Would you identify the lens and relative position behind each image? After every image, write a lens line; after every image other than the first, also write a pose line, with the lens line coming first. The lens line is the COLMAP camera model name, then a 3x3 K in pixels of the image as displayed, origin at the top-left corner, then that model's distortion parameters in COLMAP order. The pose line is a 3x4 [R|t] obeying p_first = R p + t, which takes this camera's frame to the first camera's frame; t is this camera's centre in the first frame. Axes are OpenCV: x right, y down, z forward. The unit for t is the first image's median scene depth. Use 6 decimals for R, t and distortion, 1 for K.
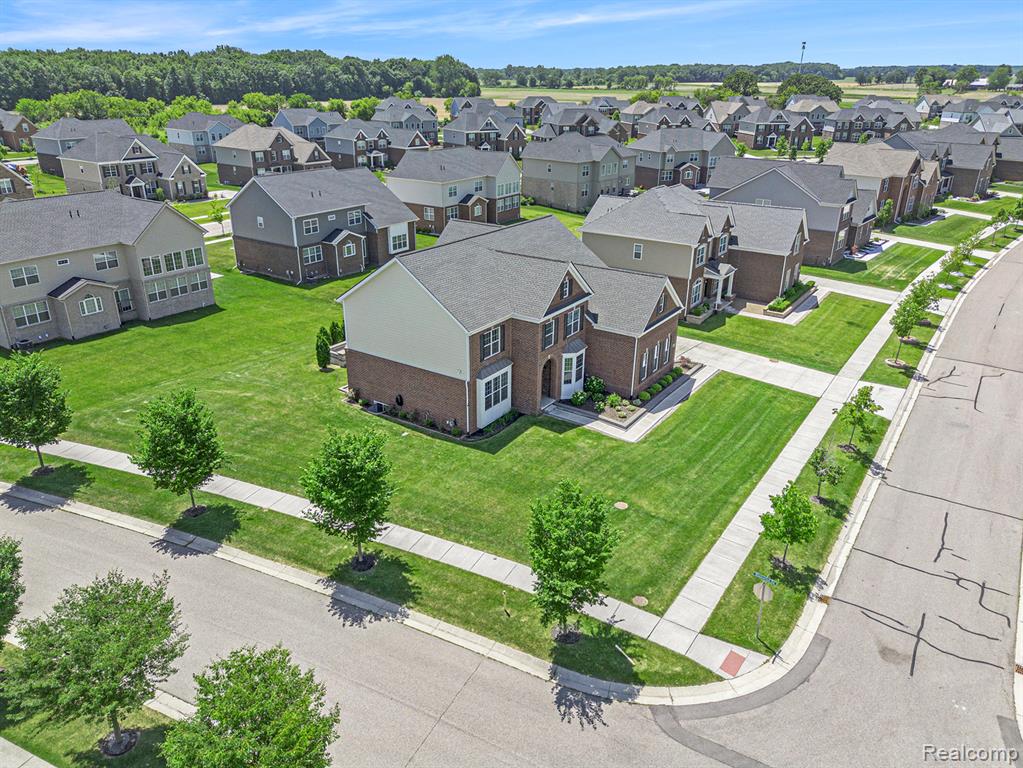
lens RADIAL K [[738.3, 0, 511.5], [0, 738.3, 384.0], [0, 0, 1]] dist [0.029578, -0.005852]
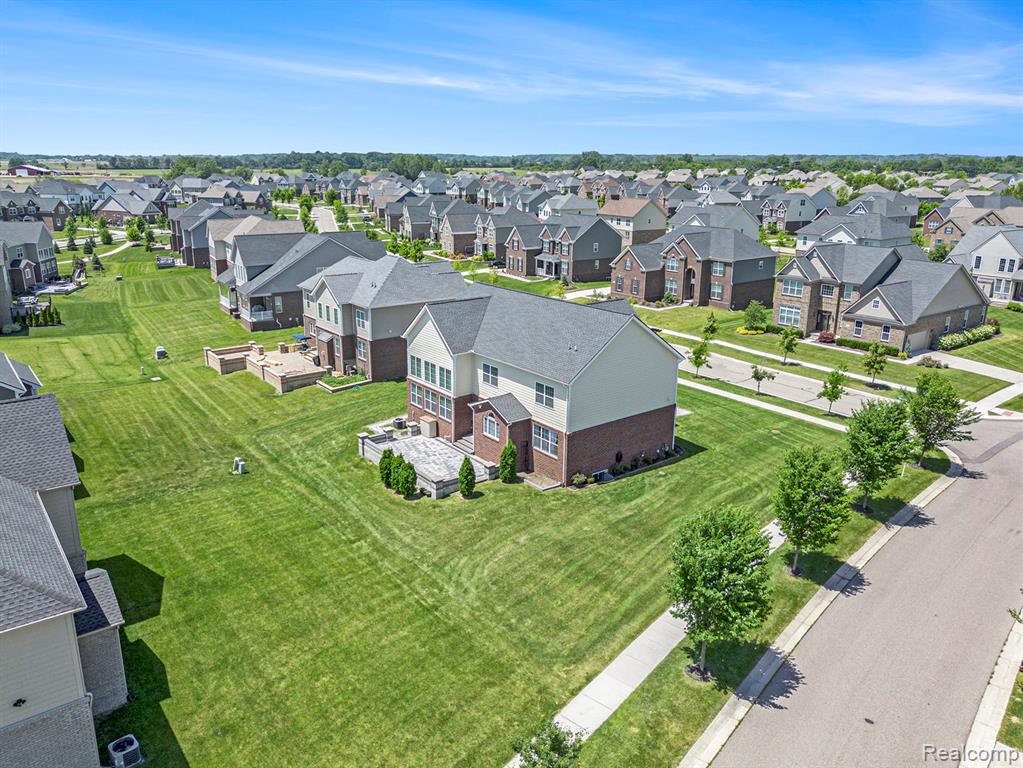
lens RADIAL K [[779.3, 0, 439.4], [0, 779.3, 384.7], [0, 0, 1]] dist [-0.010288, -0.005702]
pose [[0.364809, -0.283884, 0.886749, -1.177206], [0.378926, 0.915214, 0.137106, -0.314201], [-0.850488, 0.285995, 0.441449, 0.695365]]
